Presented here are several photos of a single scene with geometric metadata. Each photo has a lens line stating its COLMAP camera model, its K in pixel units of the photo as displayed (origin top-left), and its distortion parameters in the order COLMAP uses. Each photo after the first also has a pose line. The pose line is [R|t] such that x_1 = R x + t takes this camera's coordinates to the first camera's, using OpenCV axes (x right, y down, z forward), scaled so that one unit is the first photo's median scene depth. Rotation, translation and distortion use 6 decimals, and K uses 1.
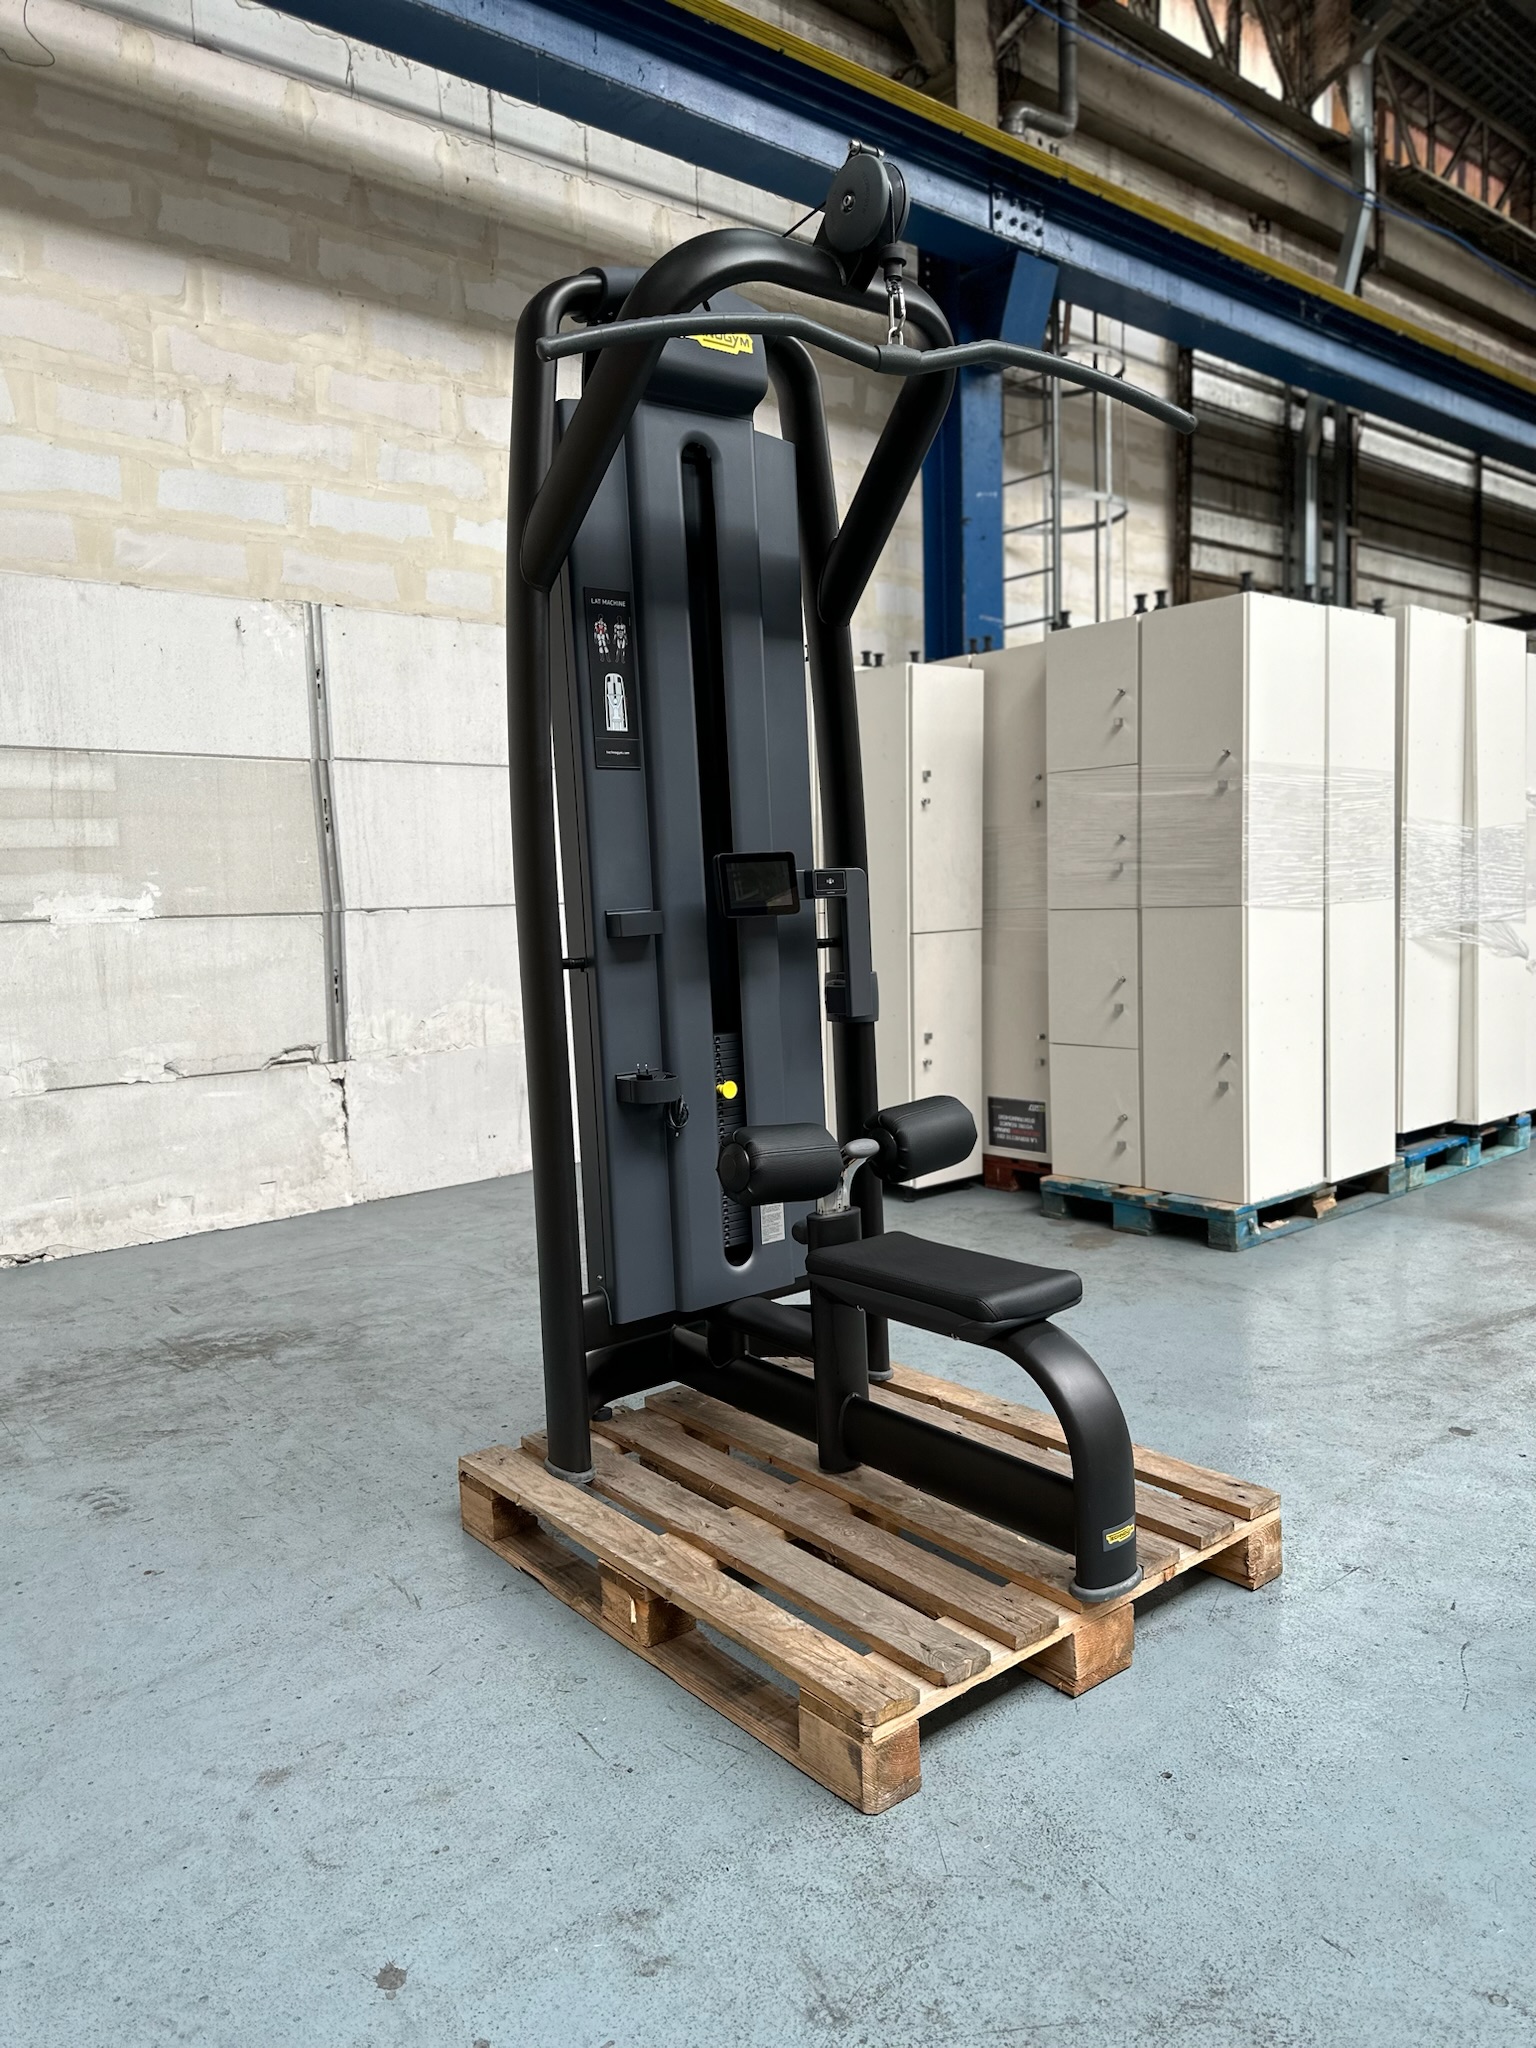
lens RADIAL K [[1434.7, 0, 765.5], [0, 1434.7, 1028.8], [0, 0, 1]] dist [0.033416, -0.041024]
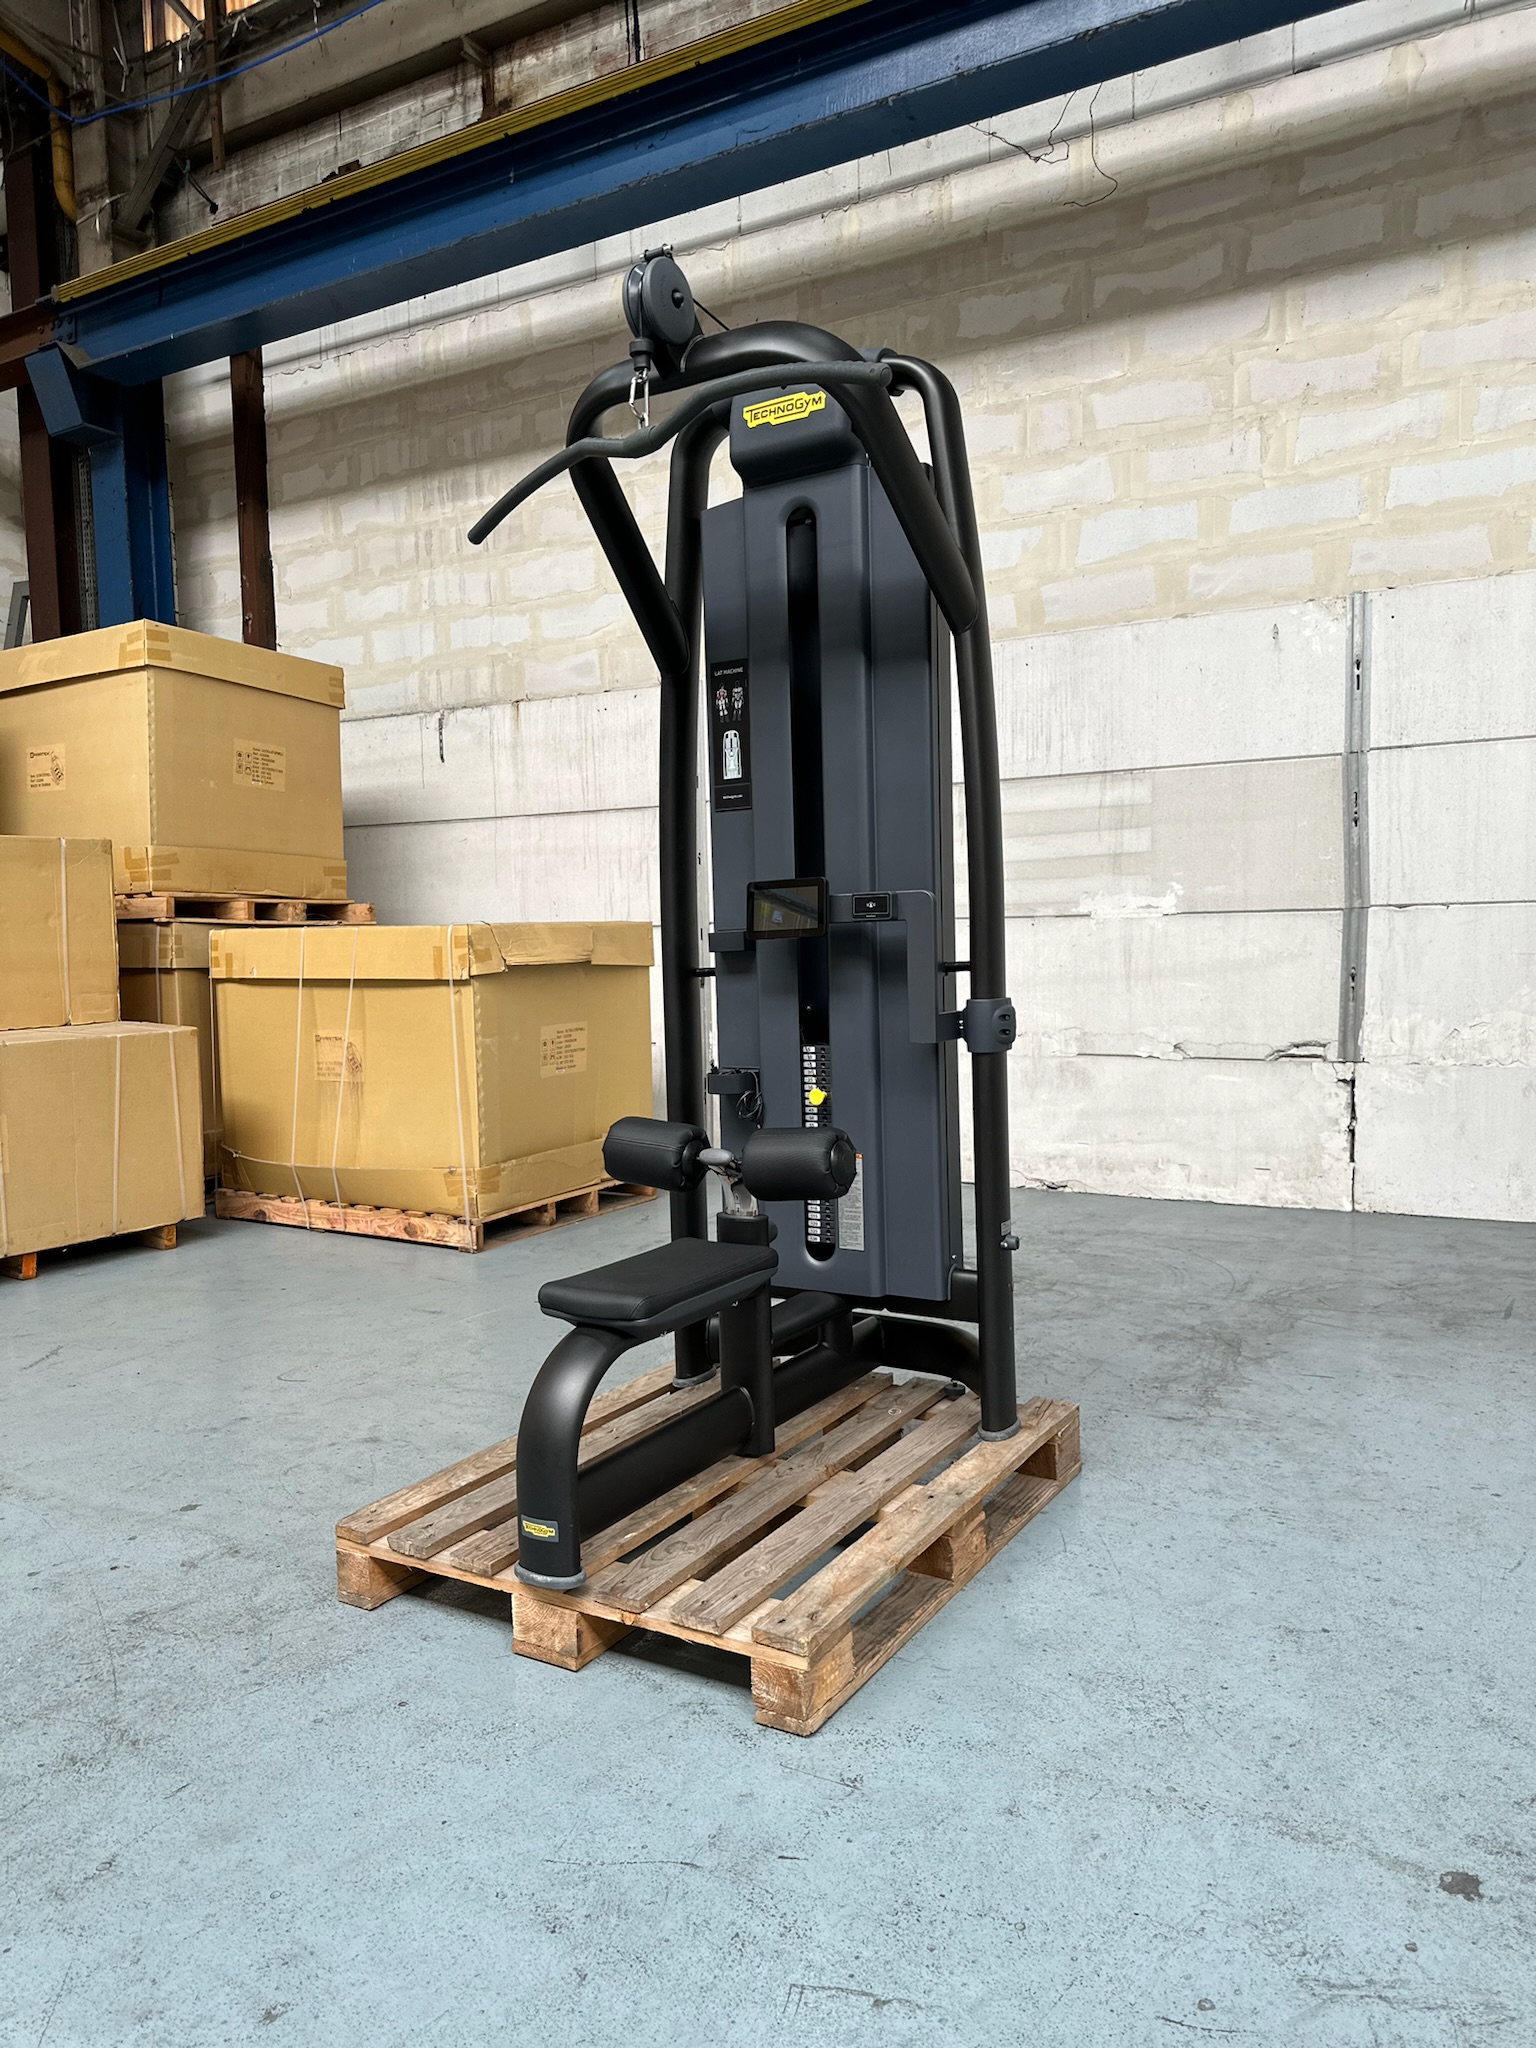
lens RADIAL K [[1434.7, 0, 765.5], [0, 1434.7, 1028.8], [0, 0, 1]] dist [0.033416, -0.041024]
pose [[0.352805, 0.093976, -0.930966, 0.498264], [-0.073280, 0.994663, 0.072635, -0.043961], [0.932823, 0.042595, 0.357808, 0.296911]]
